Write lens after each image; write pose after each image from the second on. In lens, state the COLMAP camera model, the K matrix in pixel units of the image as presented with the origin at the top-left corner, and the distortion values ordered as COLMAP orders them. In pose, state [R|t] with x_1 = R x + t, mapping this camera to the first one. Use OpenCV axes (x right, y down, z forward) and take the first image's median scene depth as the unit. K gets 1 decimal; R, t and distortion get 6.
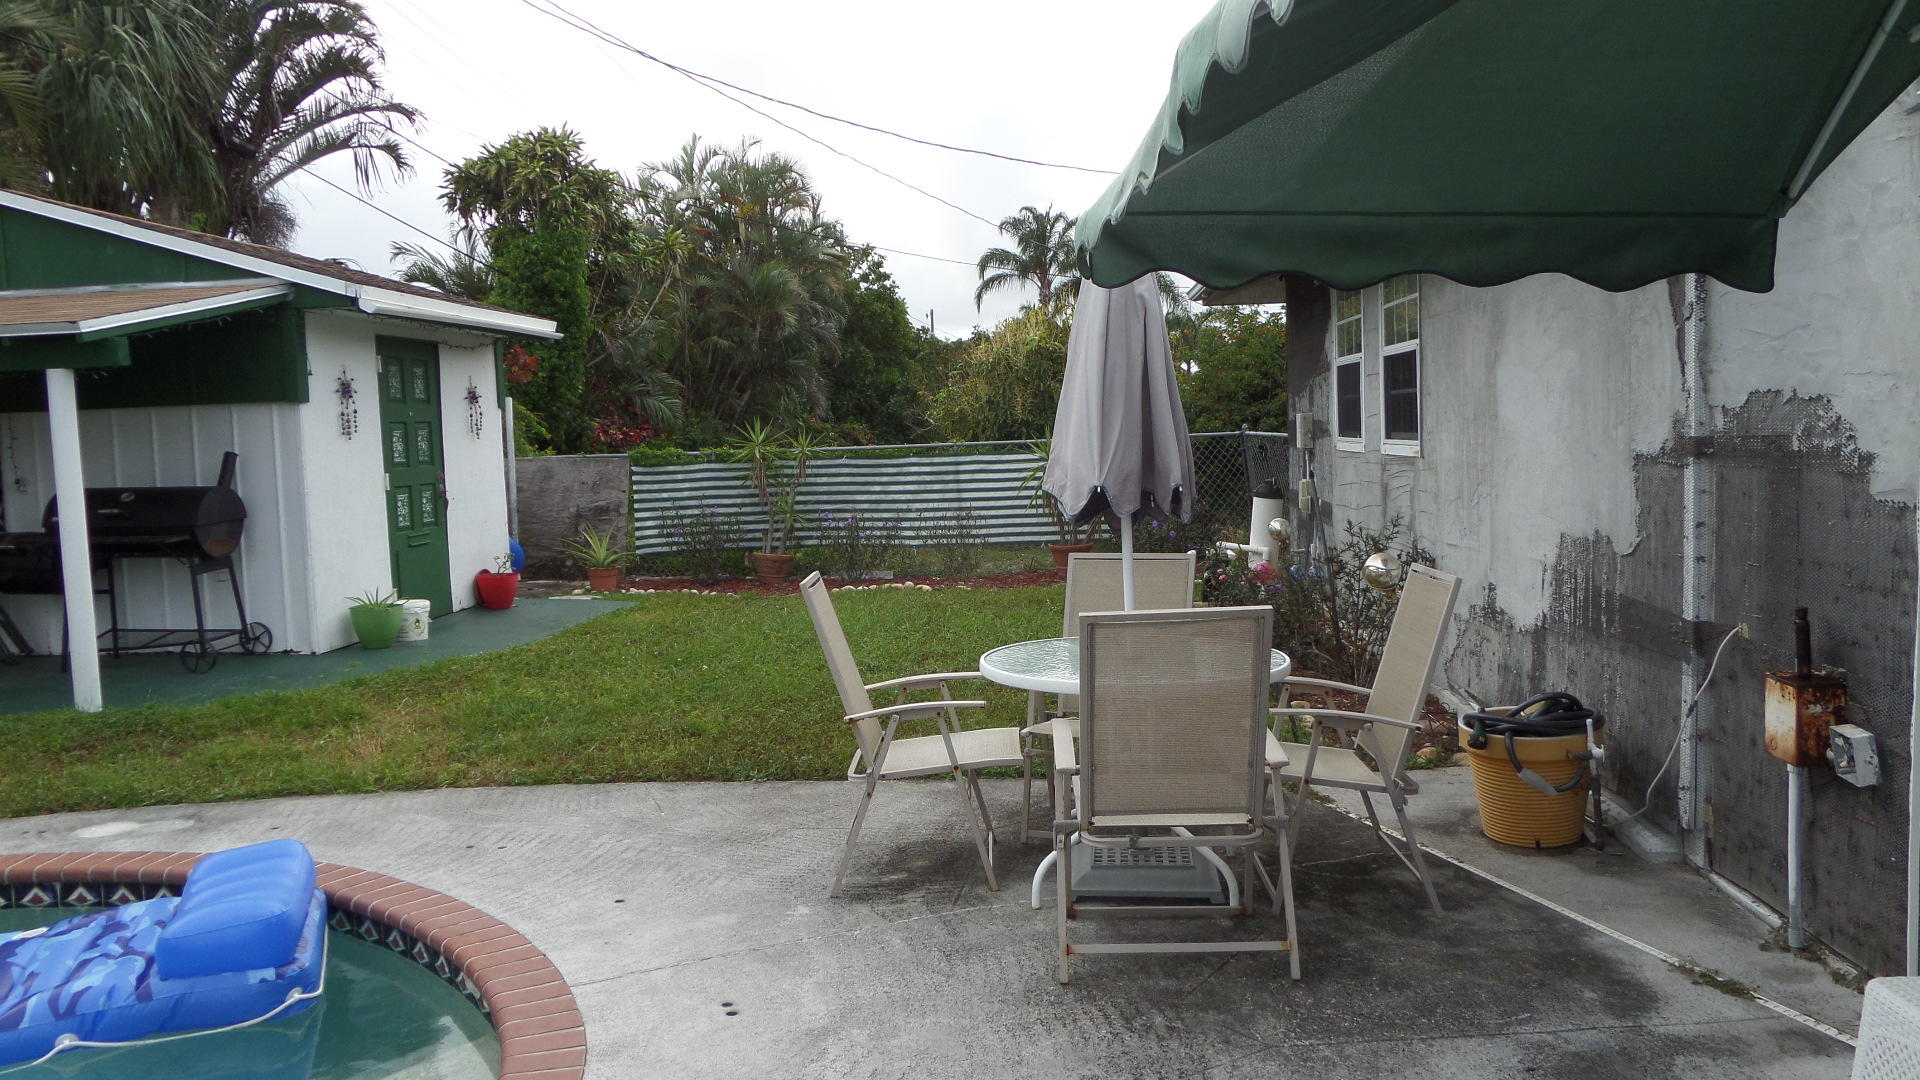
lens RADIAL K [[1404.5, 0, 954.0], [0, 1404.5, 538.6], [0, 0, 1]] dist [-0.008419, -0.008878]
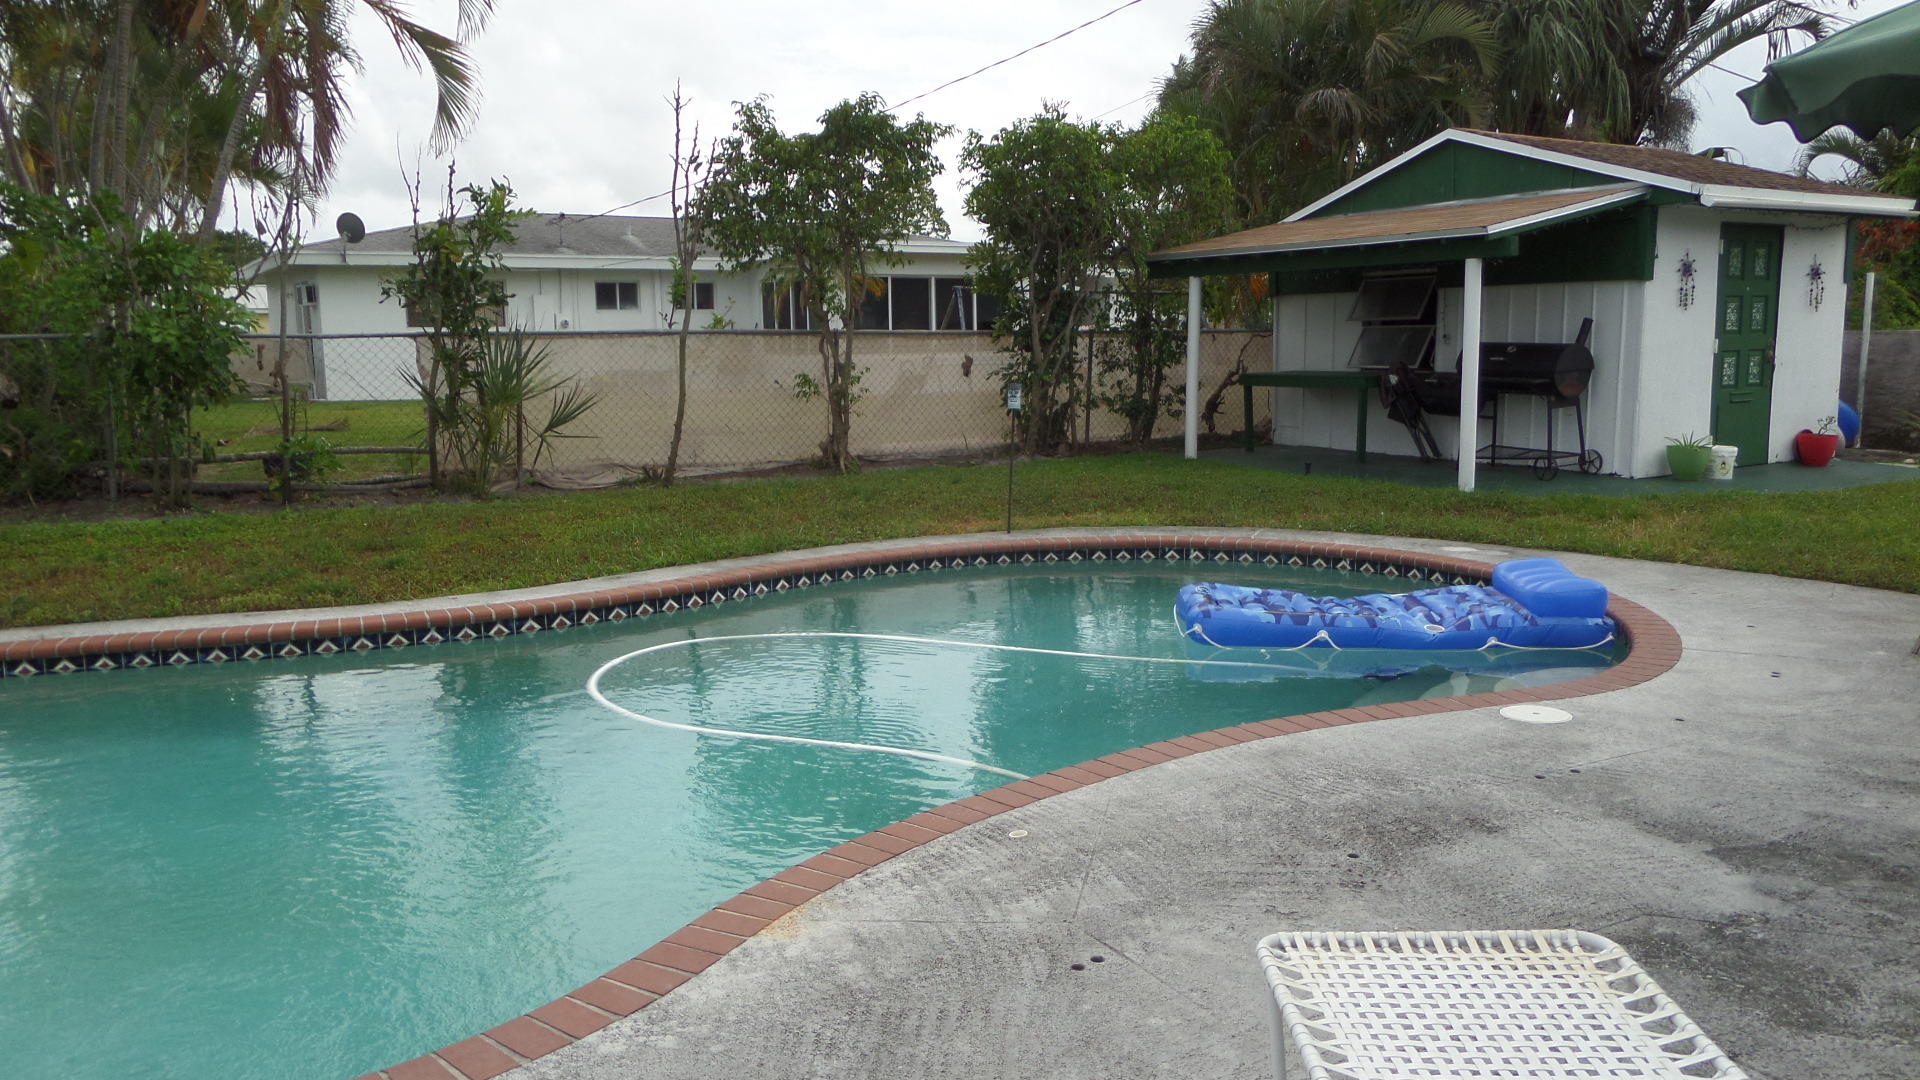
lens RADIAL K [[1404.5, 0, 954.0], [0, 1404.5, 538.6], [0, 0, 1]] dist [-0.008419, -0.008878]
pose [[0.590008, 0.138806, -0.795376, 0.204929], [-0.066810, 0.990126, 0.123234, 0.020391], [0.804629, -0.019570, 0.593456, -0.262339]]
